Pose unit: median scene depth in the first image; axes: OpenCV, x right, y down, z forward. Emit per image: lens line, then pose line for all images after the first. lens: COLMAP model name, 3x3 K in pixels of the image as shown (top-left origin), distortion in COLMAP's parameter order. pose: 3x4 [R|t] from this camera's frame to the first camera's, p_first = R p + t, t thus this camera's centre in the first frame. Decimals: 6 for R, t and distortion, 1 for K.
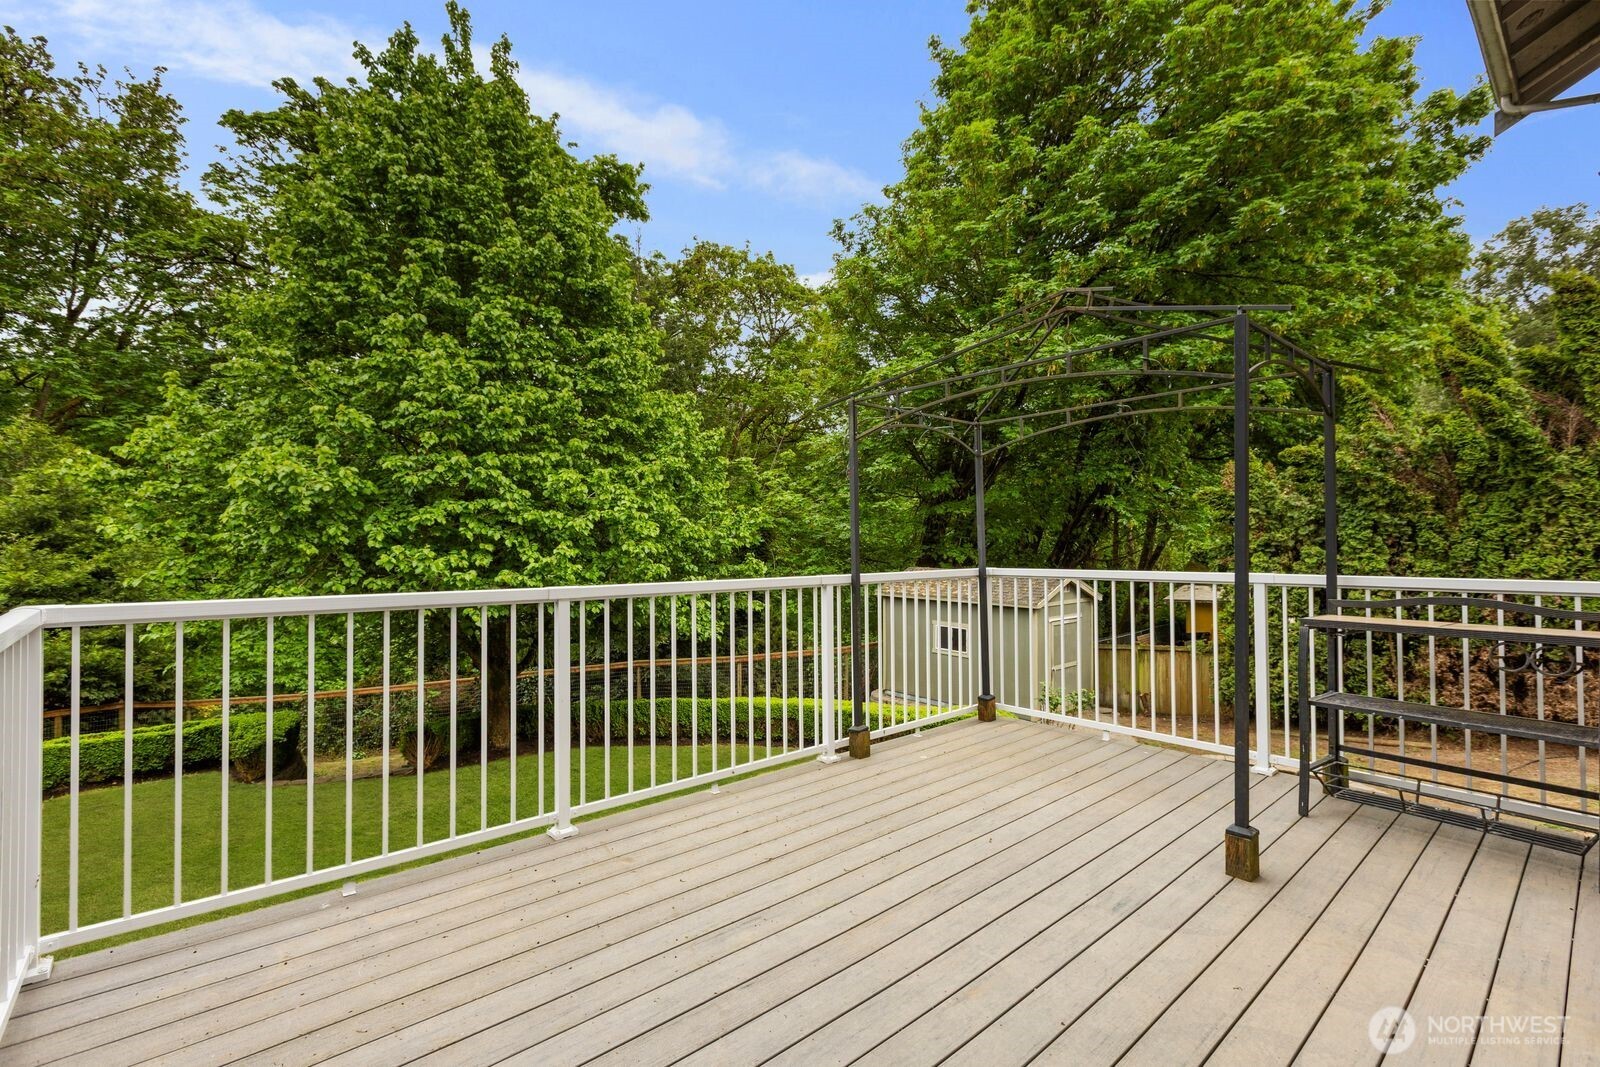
lens RADIAL K [[706.2, 0, 817.9], [0, 706.2, 521.4], [0, 0, 1]] dist [-0.002286, 0.000362]
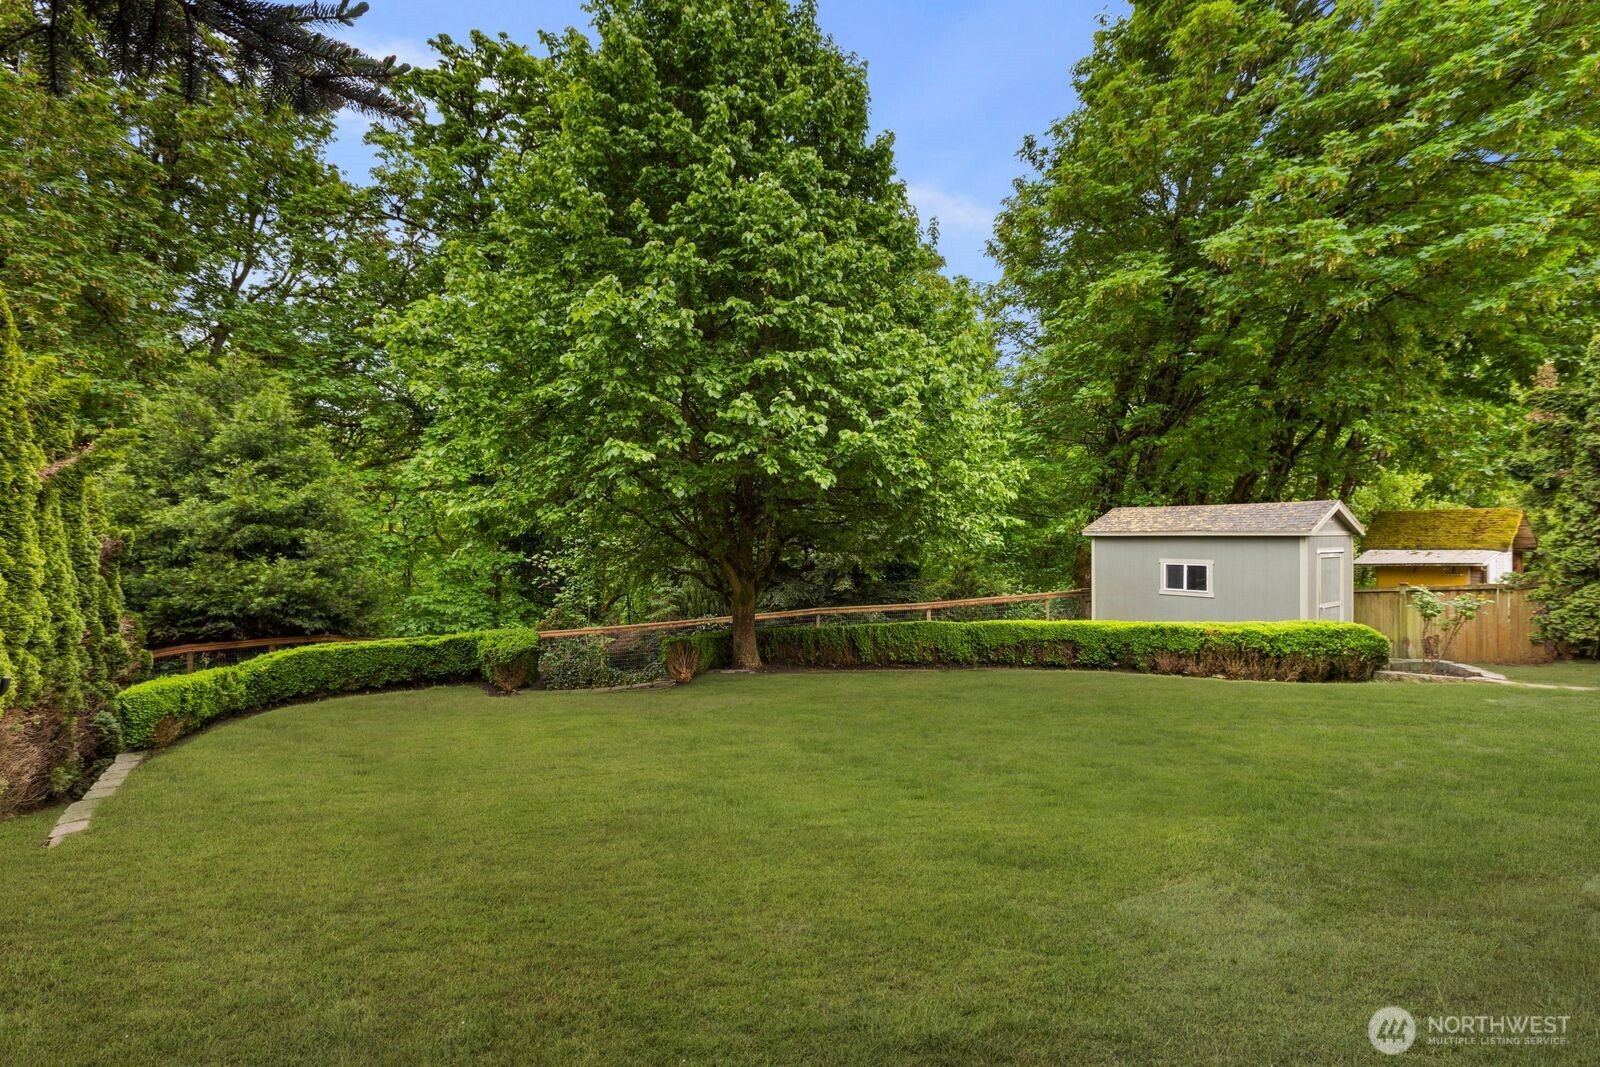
lens RADIAL K [[706.2, 0, 784.4], [0, 706.2, 534.1], [0, 0, 1]] dist [-0.002286, 0.000362]
pose [[0.995878, -0.000018, -0.090700, -0.258978], [-0.000078, 0.999999, -0.001052, 0.117869], [0.090700, 0.001055, 0.995878, 0.068432]]
